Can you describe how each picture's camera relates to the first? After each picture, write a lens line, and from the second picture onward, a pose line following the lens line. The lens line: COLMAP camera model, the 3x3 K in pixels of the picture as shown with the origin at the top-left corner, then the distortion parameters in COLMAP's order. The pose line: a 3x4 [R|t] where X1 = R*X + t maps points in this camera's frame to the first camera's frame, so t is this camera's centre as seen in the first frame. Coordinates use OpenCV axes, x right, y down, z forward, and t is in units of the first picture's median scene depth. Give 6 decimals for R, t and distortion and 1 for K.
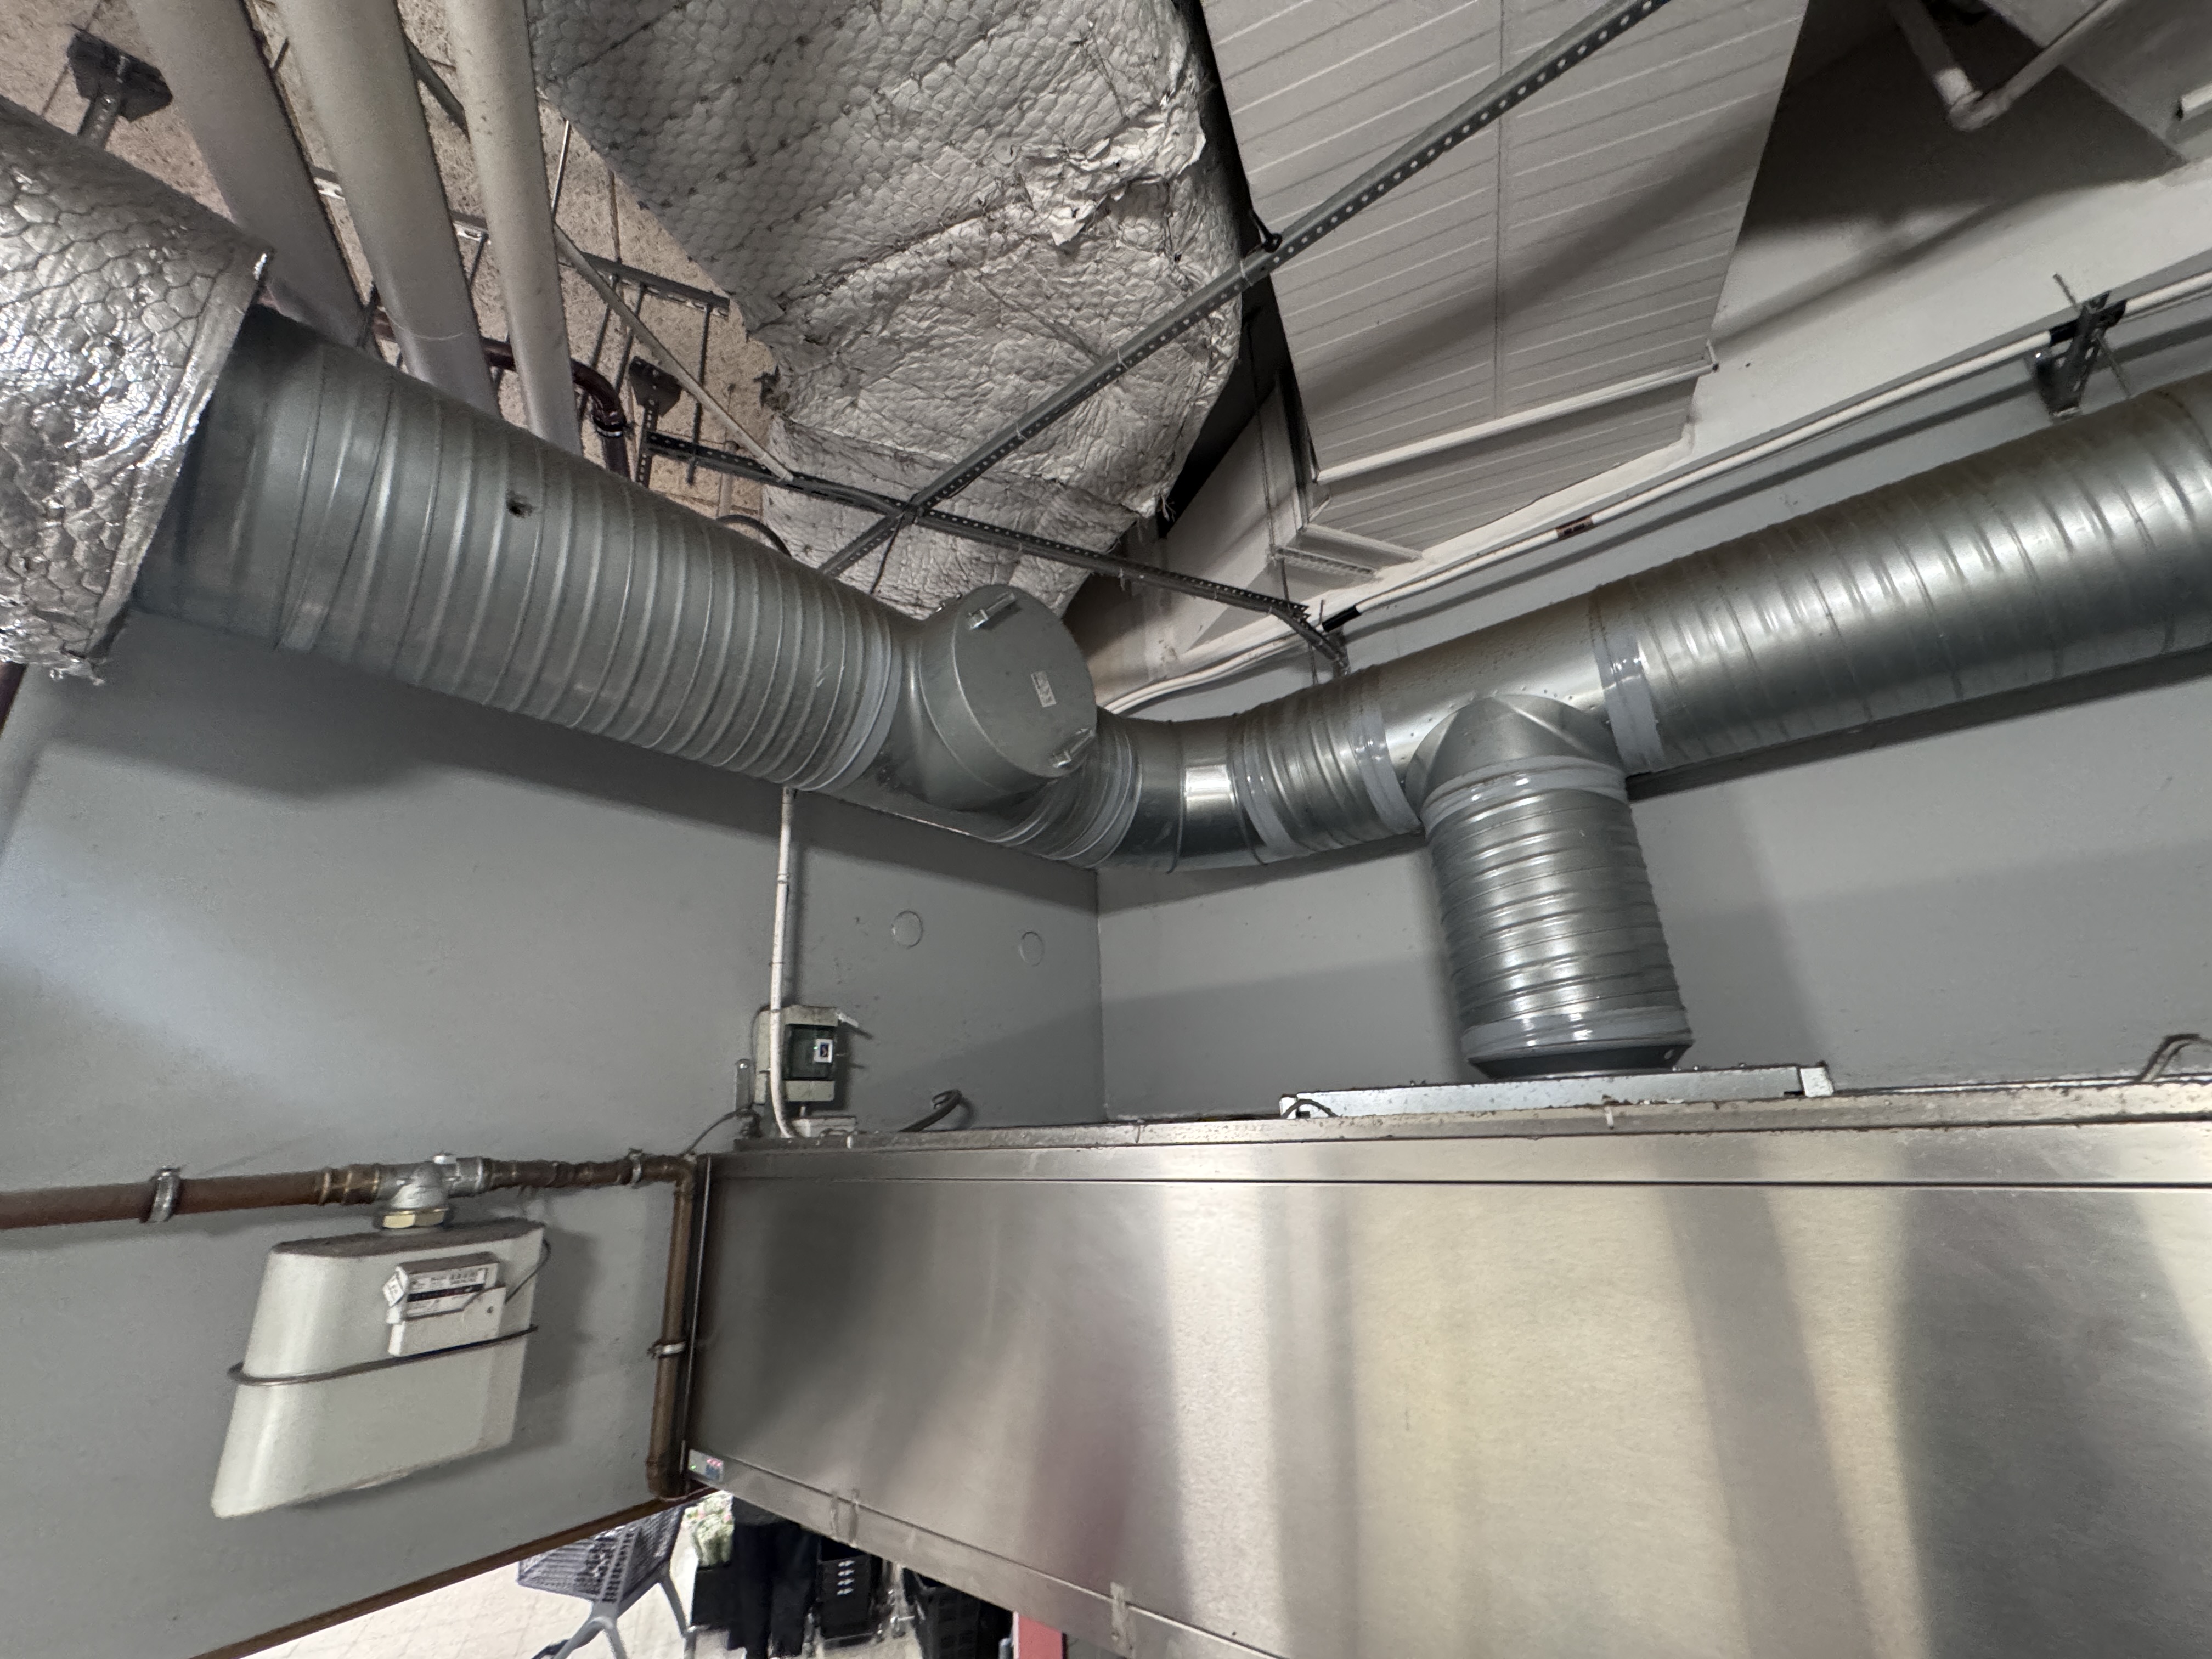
lens RADIAL K [[879.0, 0, 1106.8], [0, 879.0, 826.3], [0, 0, 1]] dist [-0.006226, 0.001098]
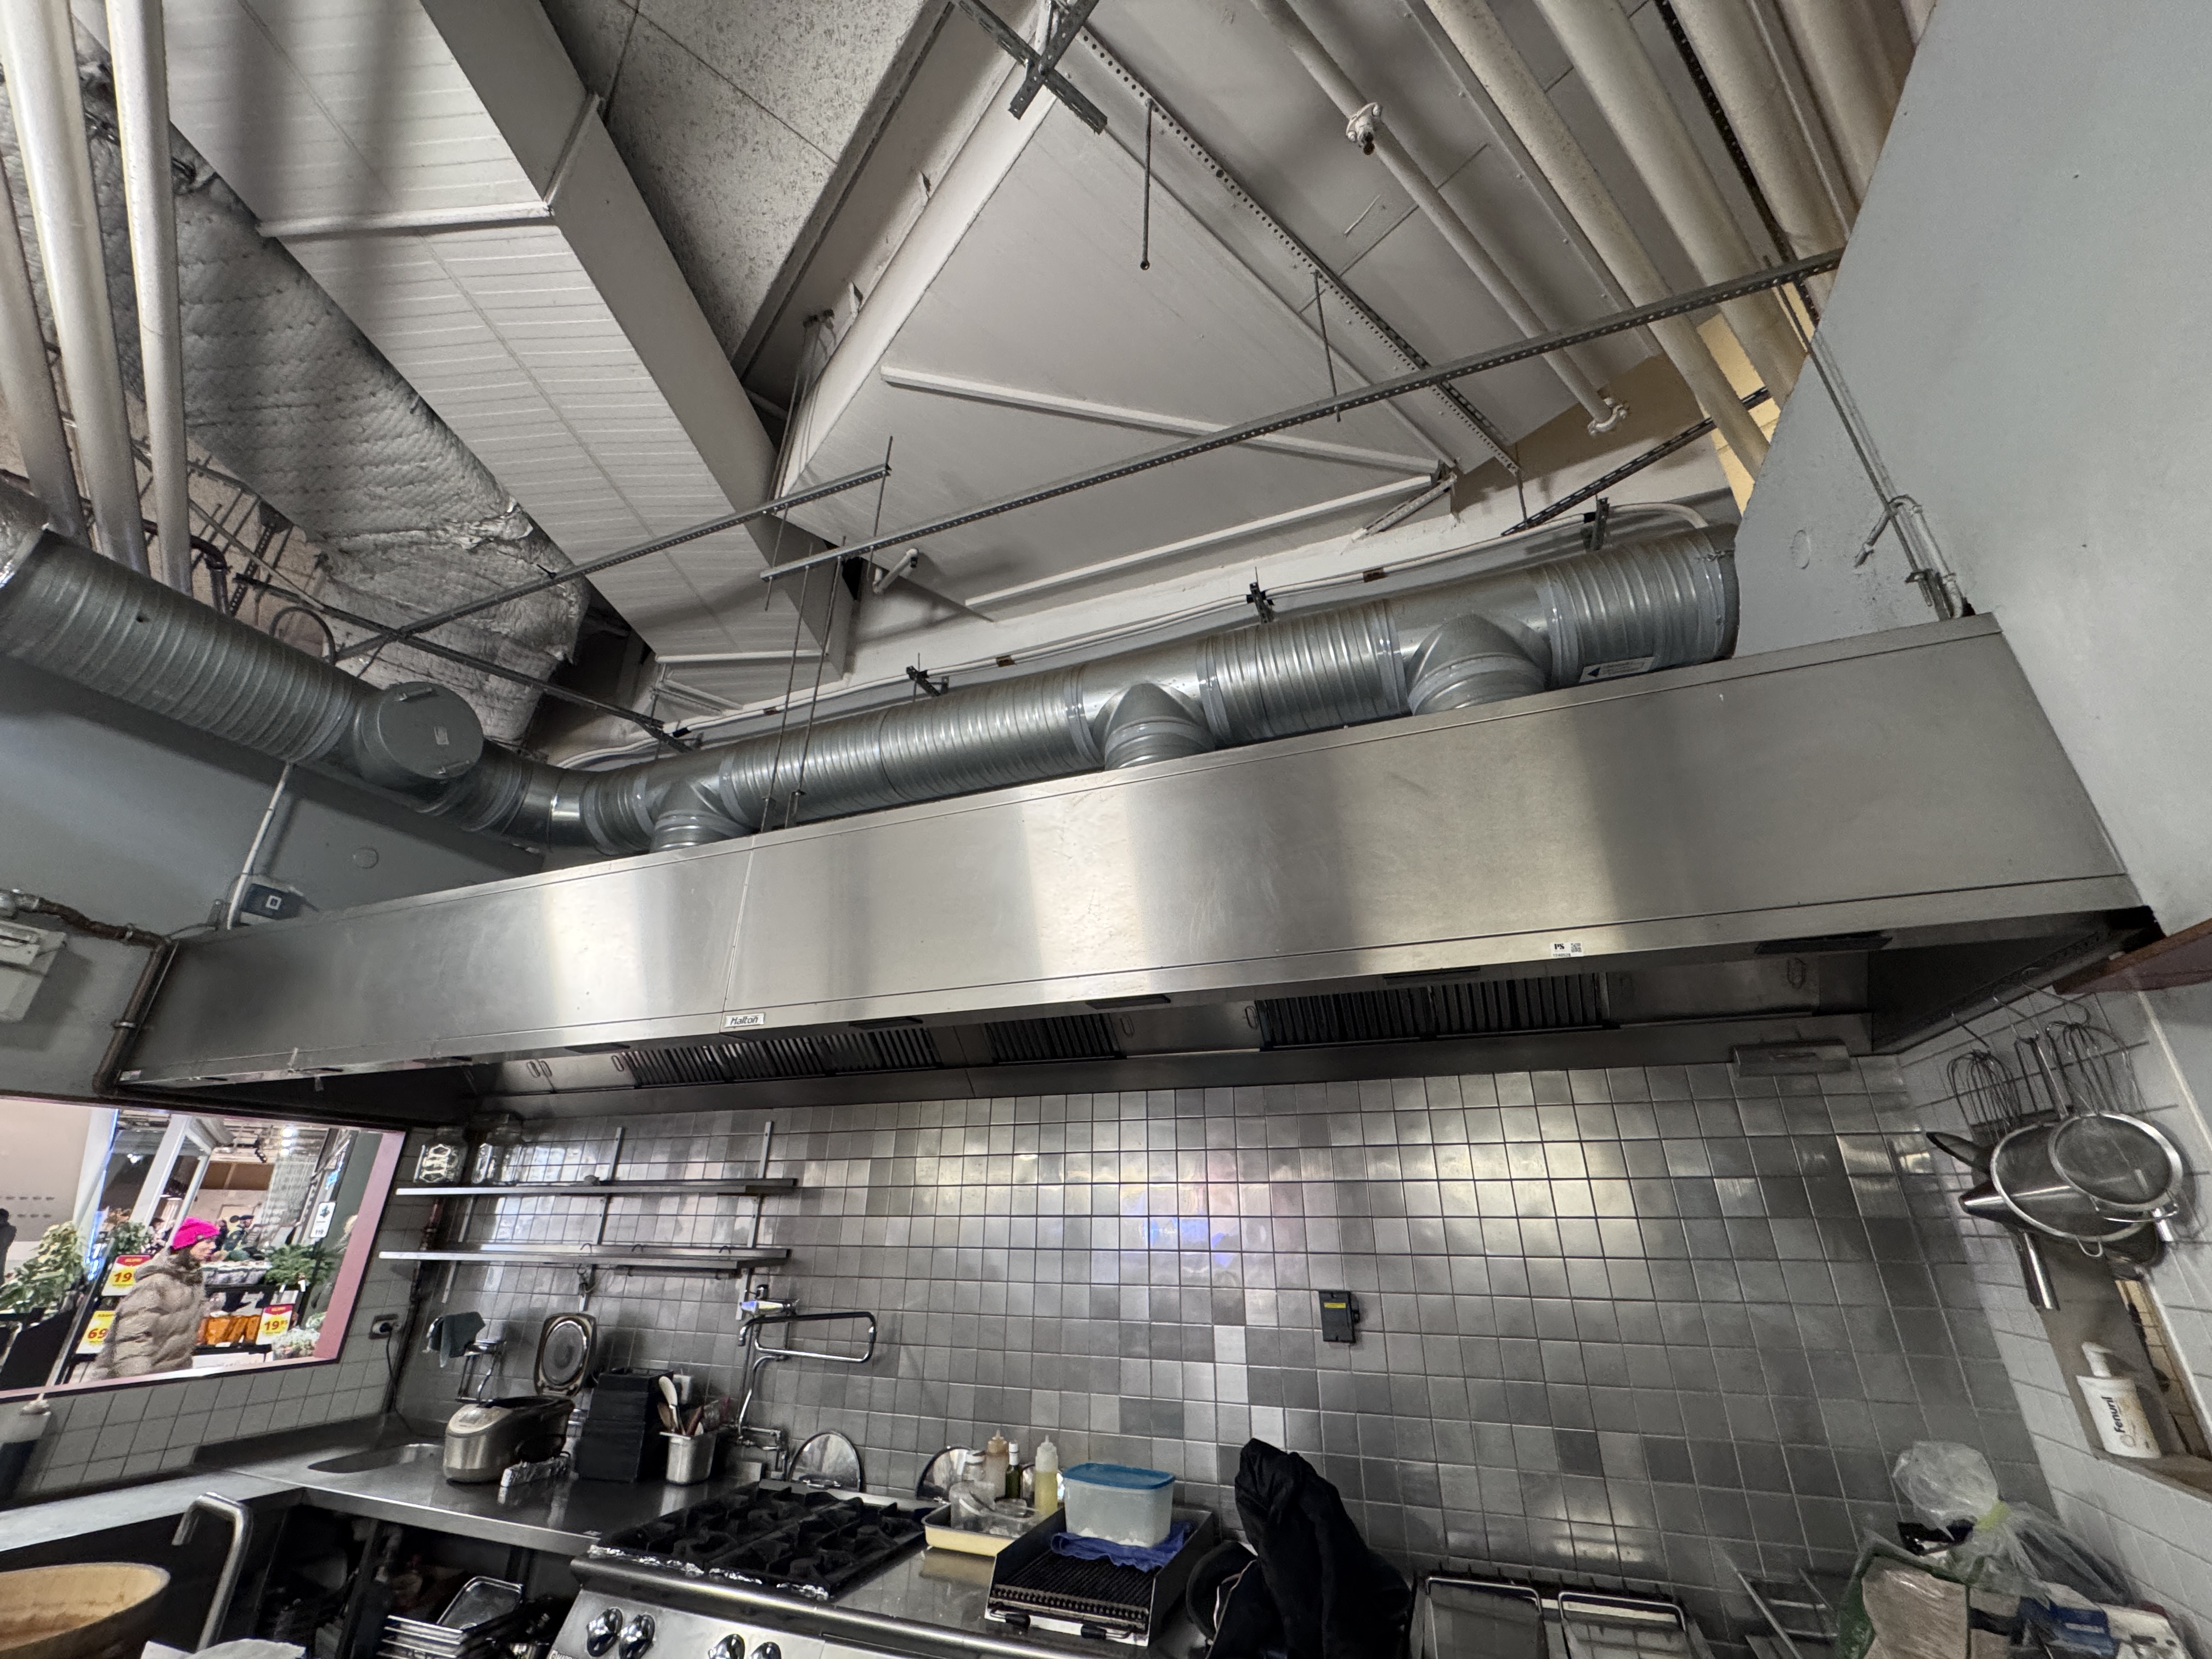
lens RADIAL K [[879.0, 0, 1102.1], [0, 879.0, 830.2], [0, 0, 1]] dist [-0.006226, 0.001098]
pose [[0.951490, 0.167772, 0.257912, 0.908025], [-0.139255, 0.982304, -0.125248, 0.100825], [-0.274361, 0.083256, 0.958016, -1.362810]]
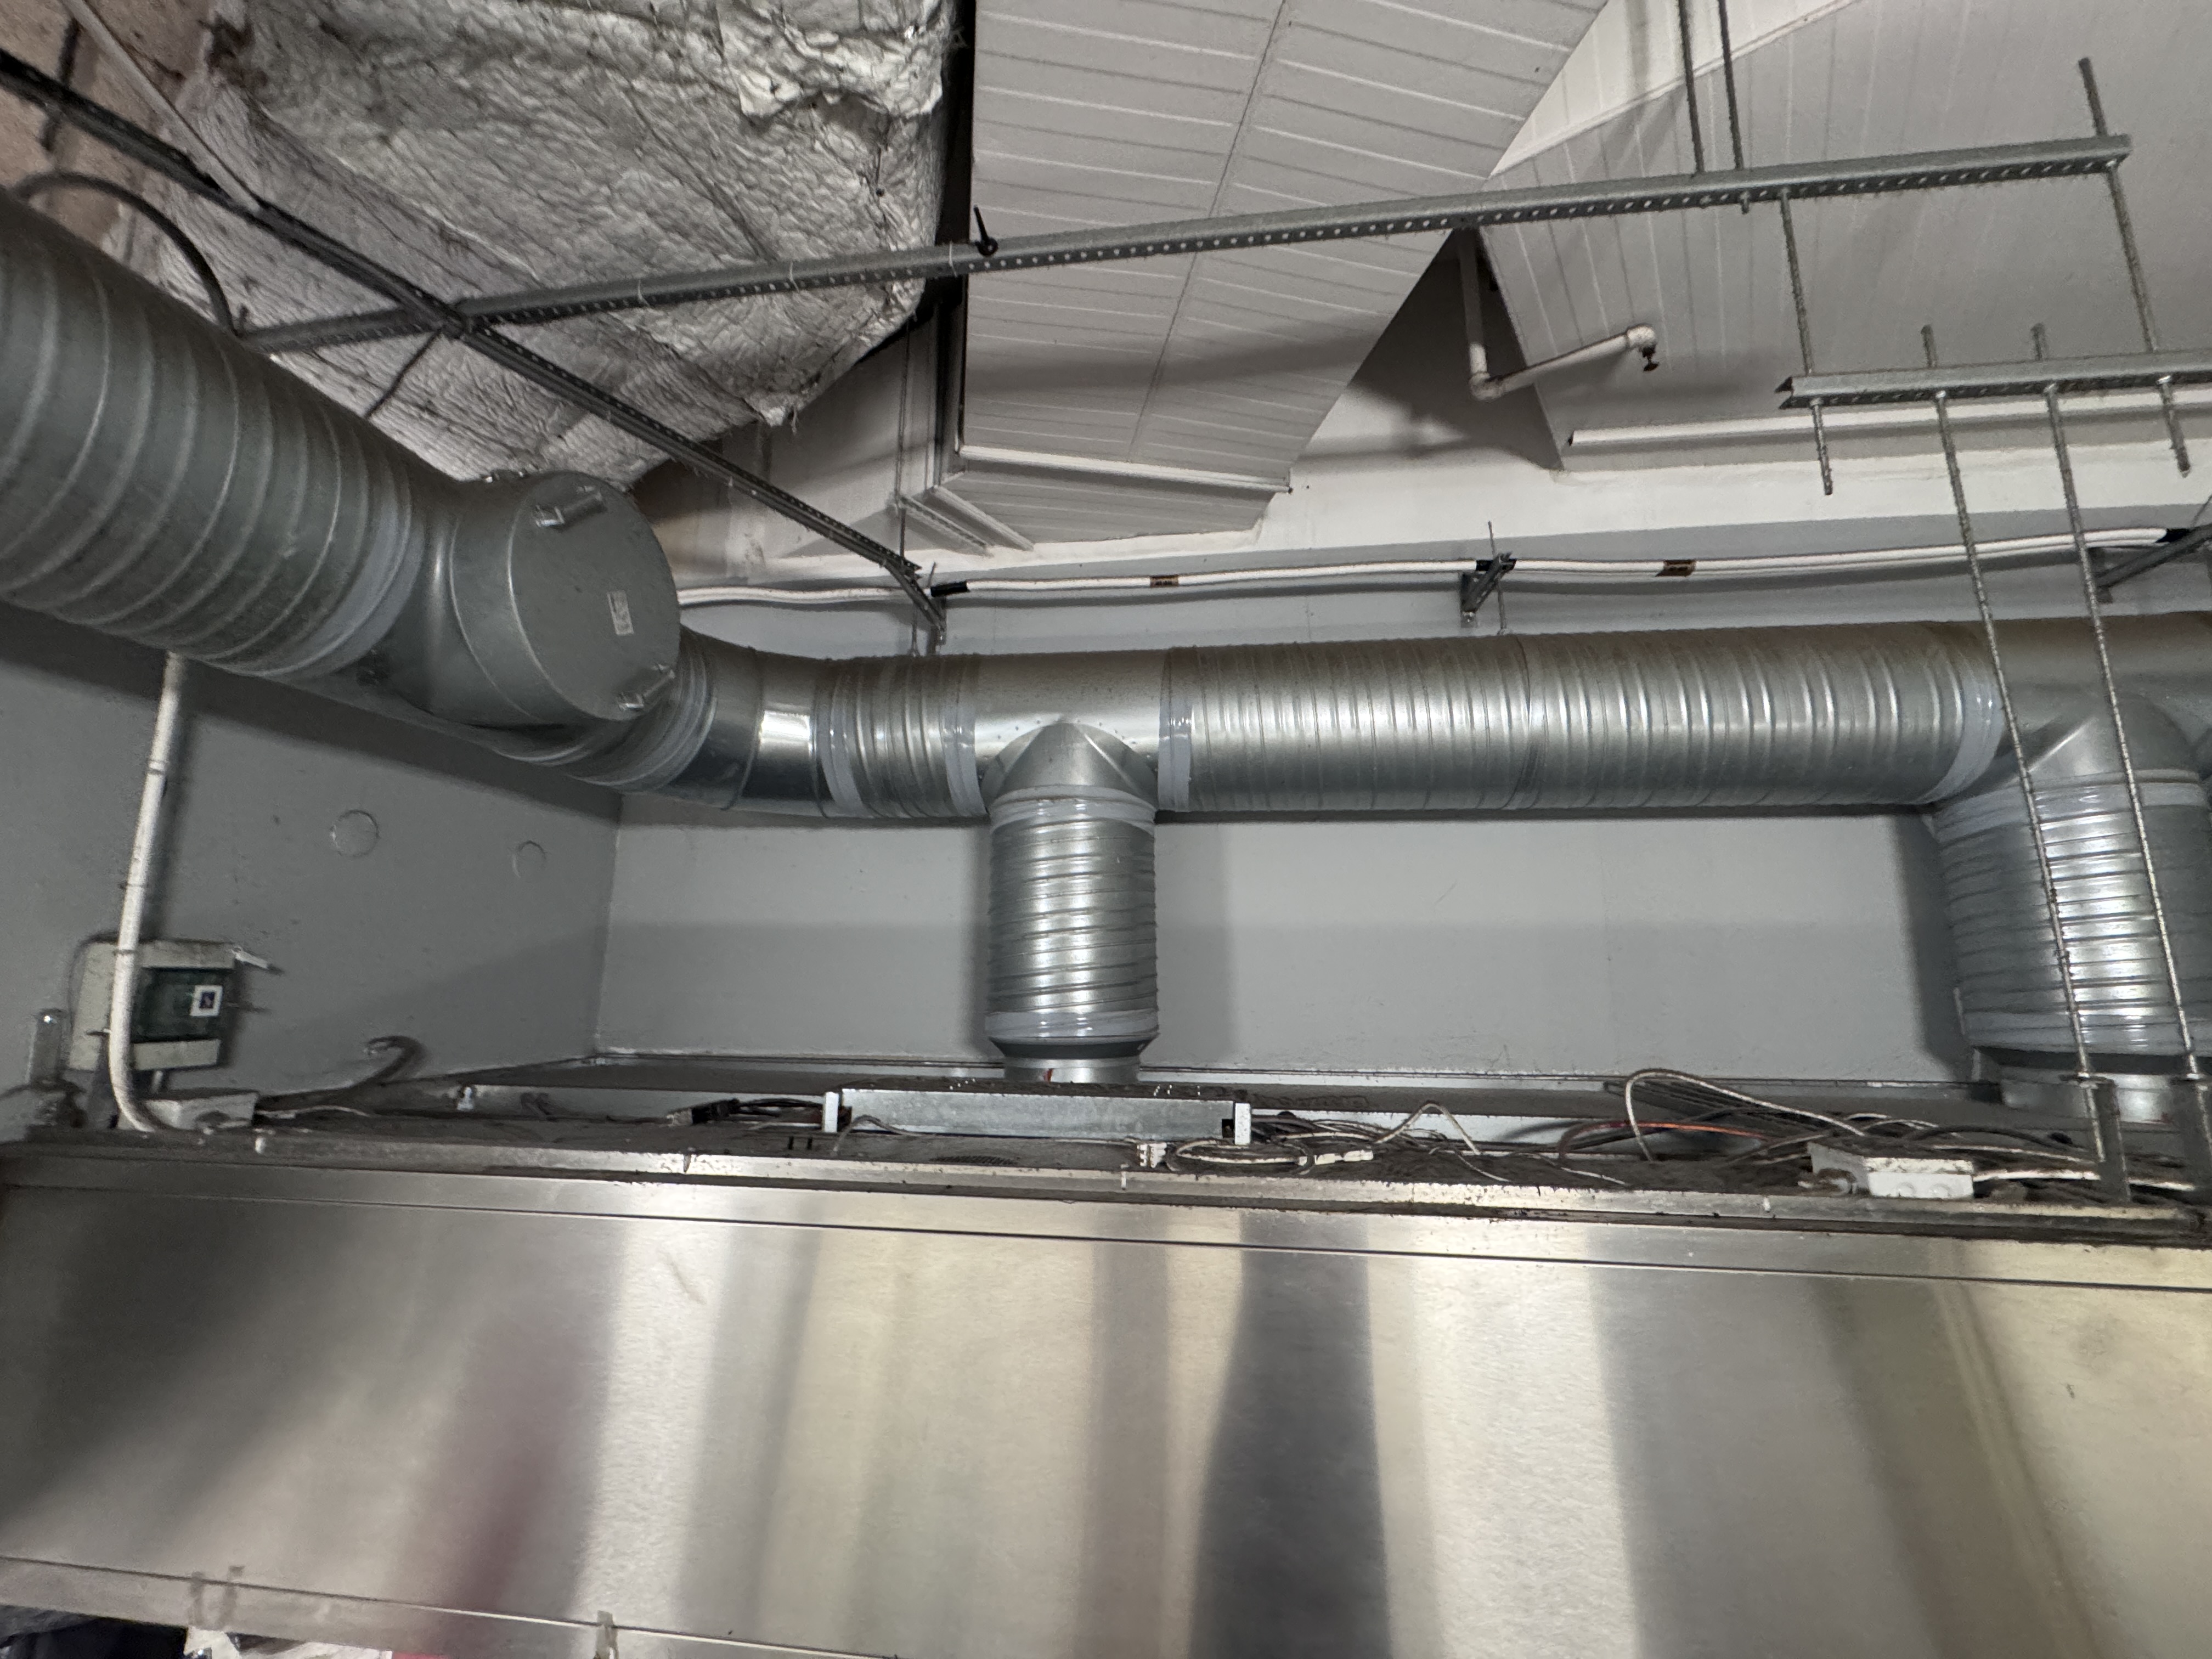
lens RADIAL K [[879.0, 0, 1105.8], [0, 879.0, 826.5], [0, 0, 1]] dist [-0.006226, 0.001098]
pose [[0.846698, 0.141087, 0.513027, -0.081015], [-0.211132, 0.974132, 0.080557, -0.123578], [-0.488390, -0.176524, 0.854584, 0.008485]]
